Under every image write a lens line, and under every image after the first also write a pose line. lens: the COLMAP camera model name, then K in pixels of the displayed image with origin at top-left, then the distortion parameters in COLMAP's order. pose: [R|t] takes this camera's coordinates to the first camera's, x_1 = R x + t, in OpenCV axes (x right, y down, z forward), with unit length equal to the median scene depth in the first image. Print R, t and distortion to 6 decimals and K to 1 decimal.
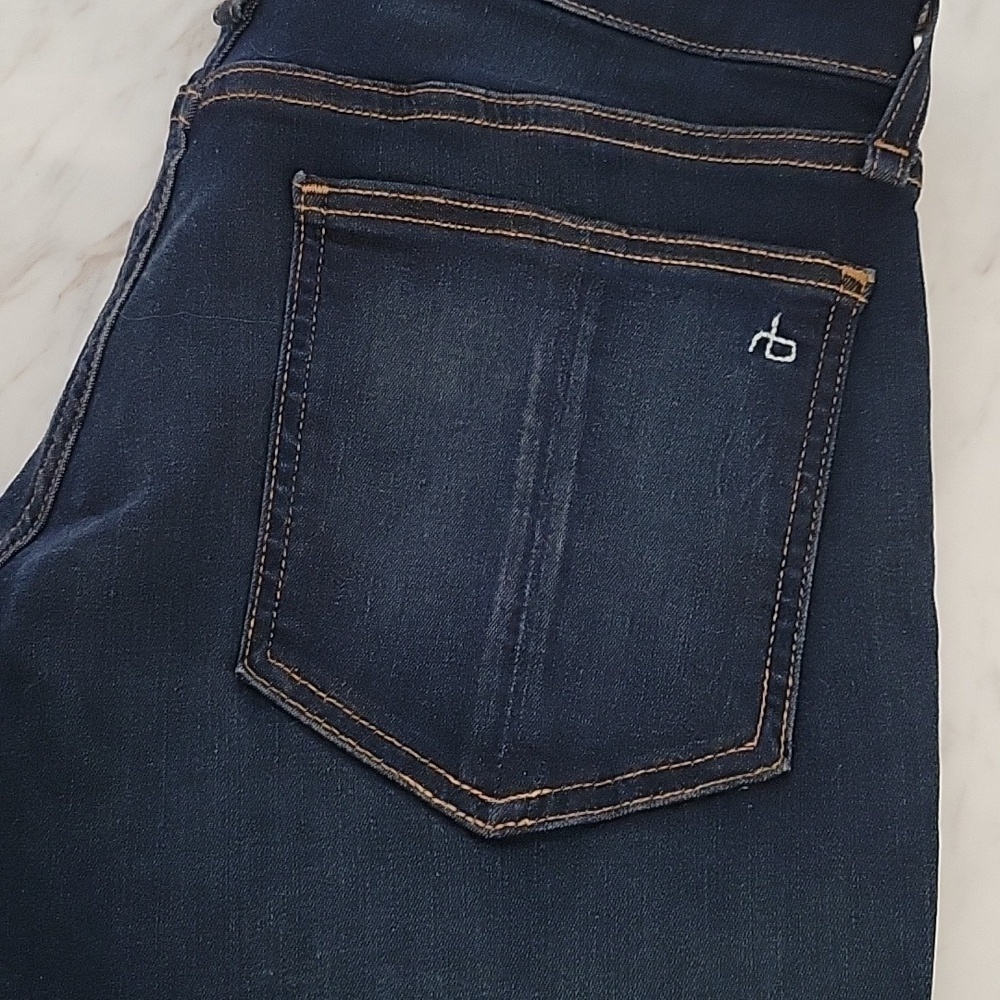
lens RADIAL K [[1265.7, 0, 500.0], [0, 1265.7, 500.0], [0, 0, 1]] dist [0.006187, 0.017826]
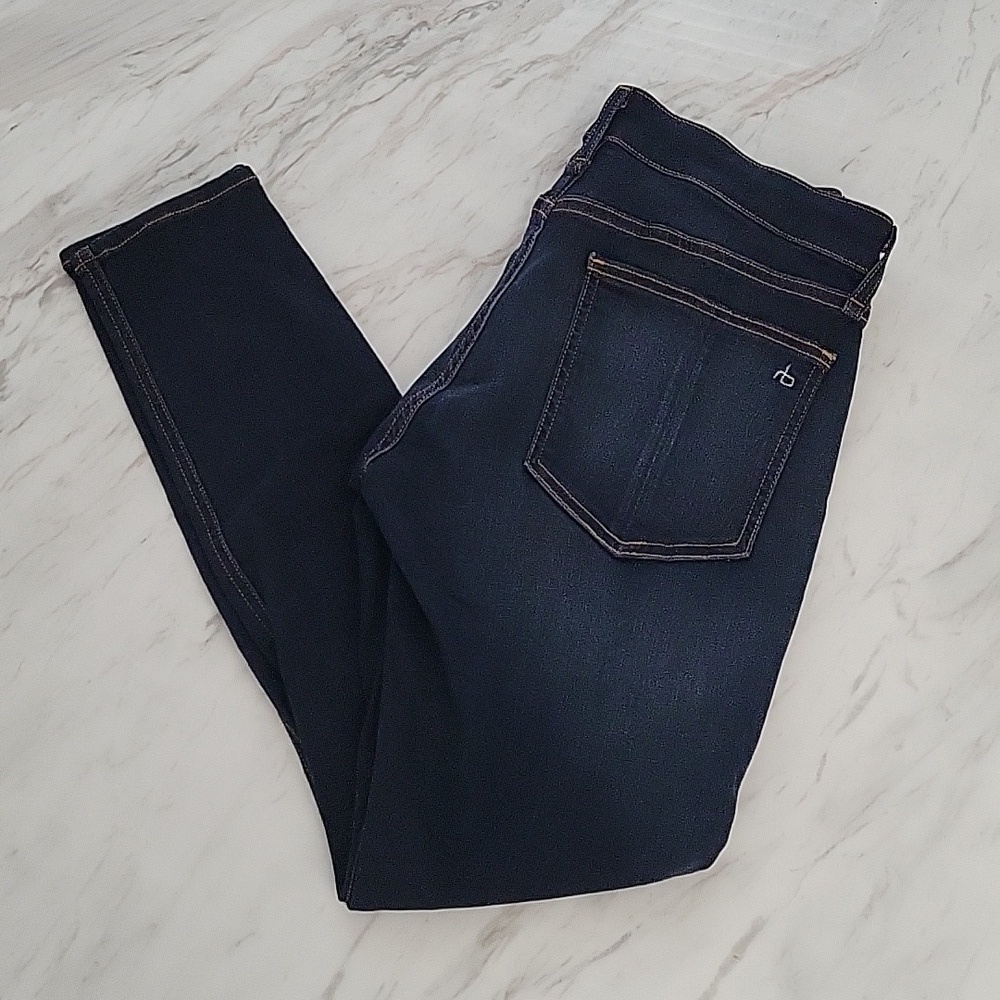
lens RADIAL K [[1265.7, 0, 500.0], [0, 1265.7, 500.0], [0, 0, 1]] dist [0.006187, 0.017826]
pose [[0.974731, 0.223077, 0.011647, -0.247435], [-0.223367, 0.973935, 0.039462, 0.109994], [-0.002540, -0.041066, 0.999153, -1.219823]]
